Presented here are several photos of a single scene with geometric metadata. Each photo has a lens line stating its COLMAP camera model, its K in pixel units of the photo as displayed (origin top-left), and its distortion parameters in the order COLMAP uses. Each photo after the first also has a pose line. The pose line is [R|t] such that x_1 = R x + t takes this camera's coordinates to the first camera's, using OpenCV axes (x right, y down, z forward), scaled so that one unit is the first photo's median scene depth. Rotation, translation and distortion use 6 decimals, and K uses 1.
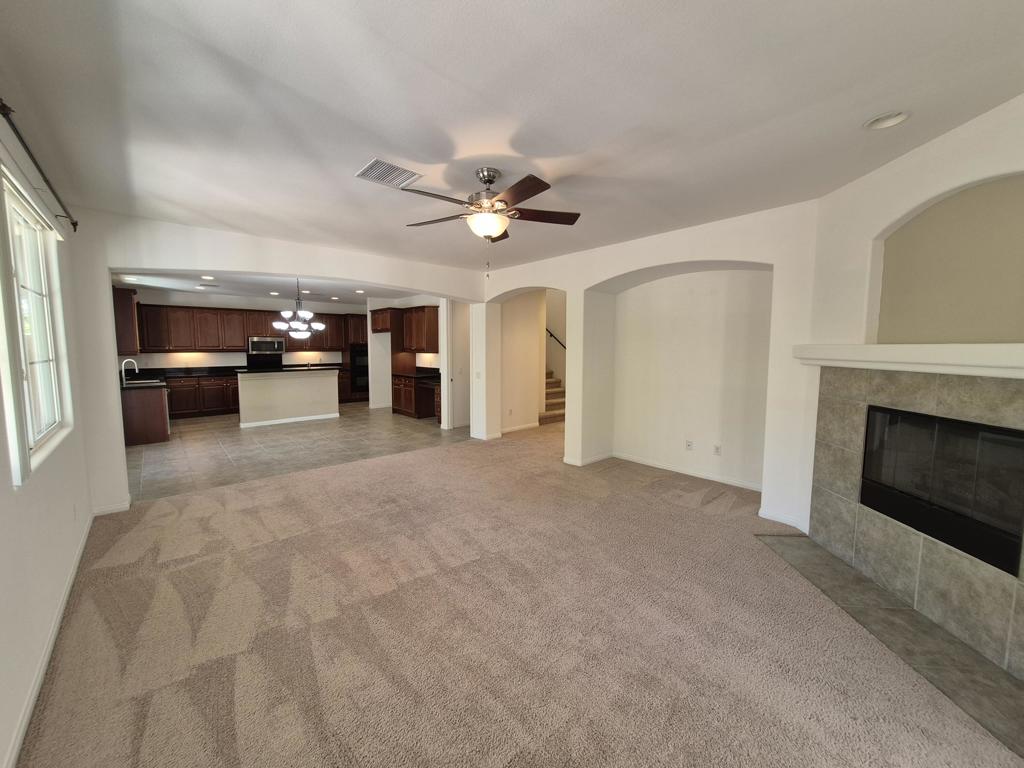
lens RADIAL K [[399.9, 0, 501.7], [0, 399.9, 381.1], [0, 0, 1]] dist [0.000118, -0.000596]
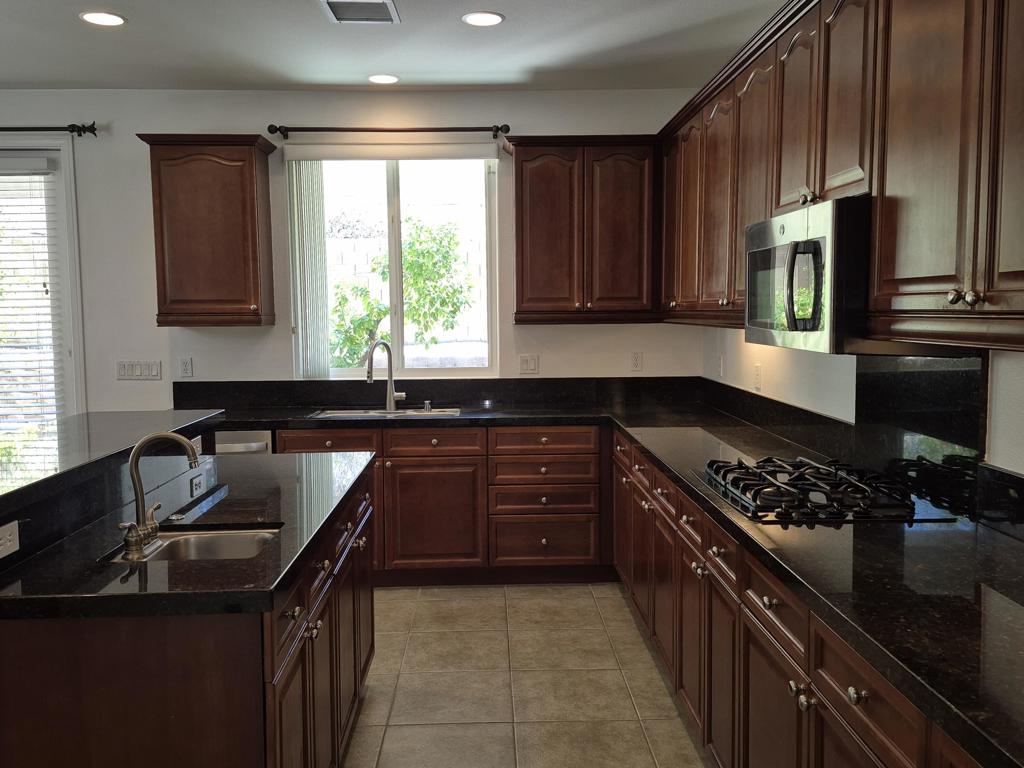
lens RADIAL K [[854.3, 0, 512.0], [0, 854.3, 384.0], [0, 0, 1]] dist [0.200863, -0.318262]
pose [[-0.642487, 0.072654, -0.762844, -0.598878], [-0.060855, 0.987513, 0.145306, -0.171648], [0.763876, 0.139781, -0.630043, 2.059487]]
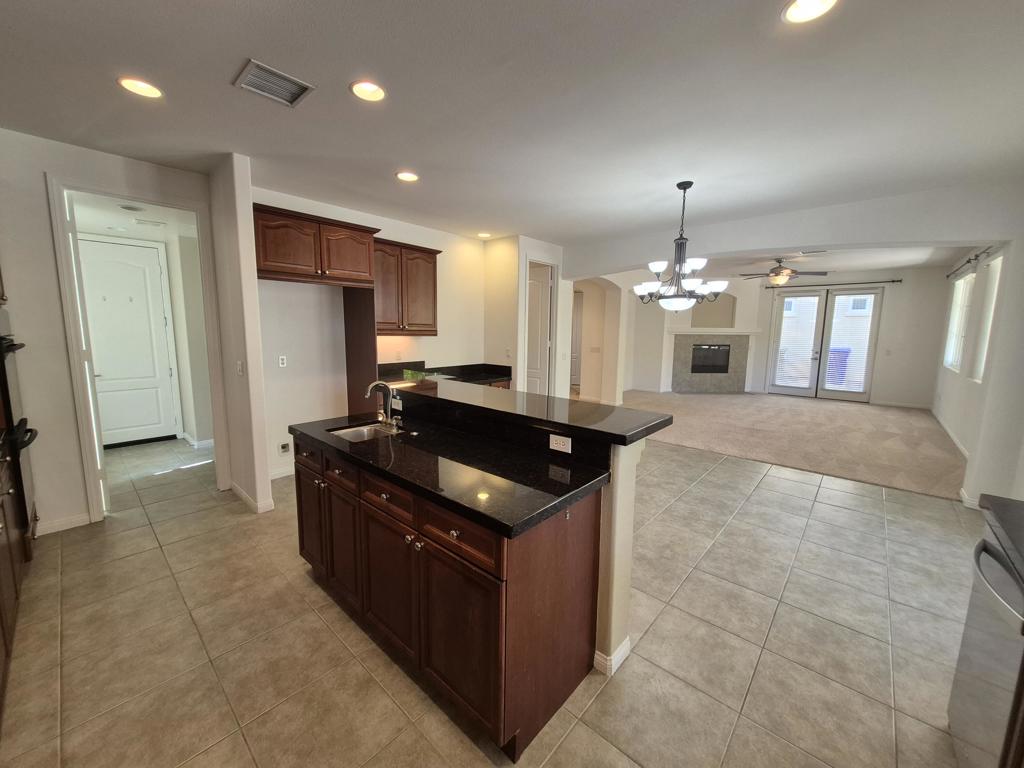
lens RADIAL K [[399.9, 0, 501.7], [0, 399.9, 381.1], [0, 0, 1]] dist [0.000118, -0.000596]
pose [[-0.100187, -0.132779, 0.986069, -1.268491], [0.077584, 0.986995, 0.140787, -0.130333], [-0.991939, 0.090609, -0.088583, 1.571284]]
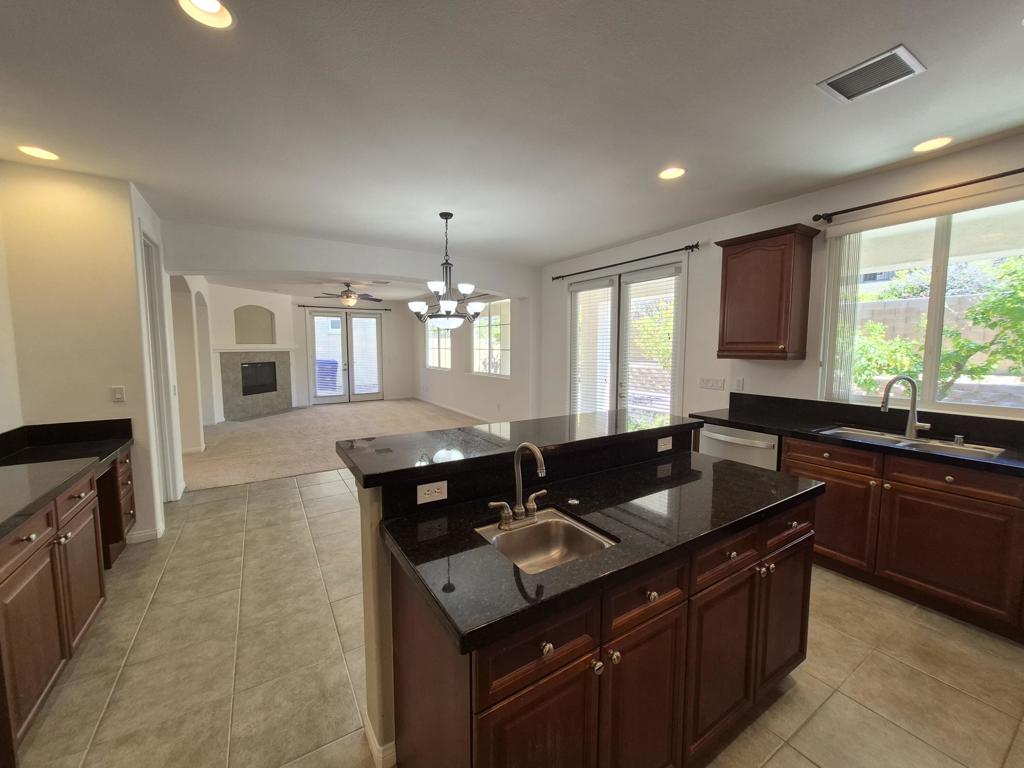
lens RADIAL K [[399.9, 0, 501.7], [0, 399.9, 381.1], [0, 0, 1]] dist [0.000118, -0.000596]
pose [[-0.984783, -0.013693, 0.173248, -0.837021], [0.016997, 0.984523, 0.174428, -0.162525], [-0.172955, 0.174718, -0.969309, 1.915130]]
